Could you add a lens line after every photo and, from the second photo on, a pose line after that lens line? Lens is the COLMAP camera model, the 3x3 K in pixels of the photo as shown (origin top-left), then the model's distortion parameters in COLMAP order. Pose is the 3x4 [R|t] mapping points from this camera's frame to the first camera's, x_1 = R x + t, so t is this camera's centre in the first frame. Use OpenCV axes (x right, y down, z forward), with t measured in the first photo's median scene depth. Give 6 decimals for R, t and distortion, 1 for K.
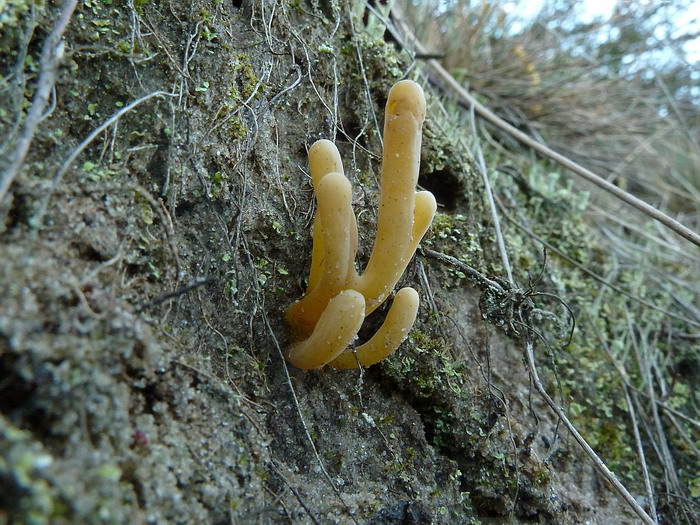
lens RADIAL K [[655.1, 0, 349.7], [0, 655.1, 262.9], [0, 0, 1]] dist [-0.014809, 0.000000]
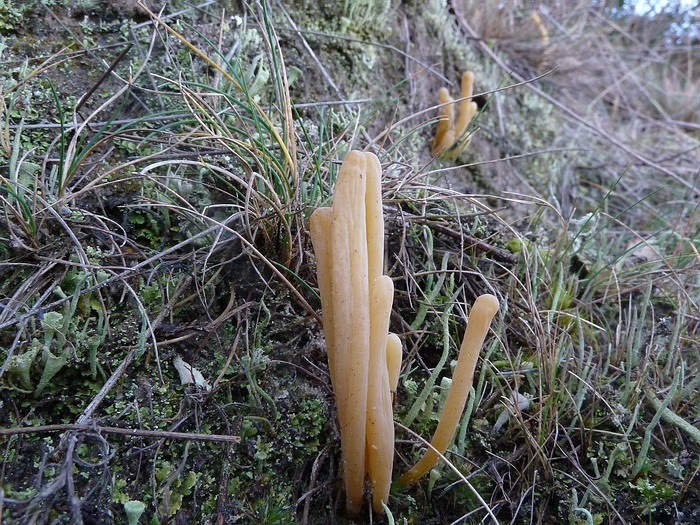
lens RADIAL K [[655.1, 0, 350.4], [0, 655.1, 261.7], [0, 0, 1]] dist [-0.014809, 0.000000]
pose [[0.997892, -0.002494, -0.064847, -0.211749], [0.009286, 0.994465, 0.104659, 0.247757], [0.064227, -0.105041, 0.992392, -1.747643]]
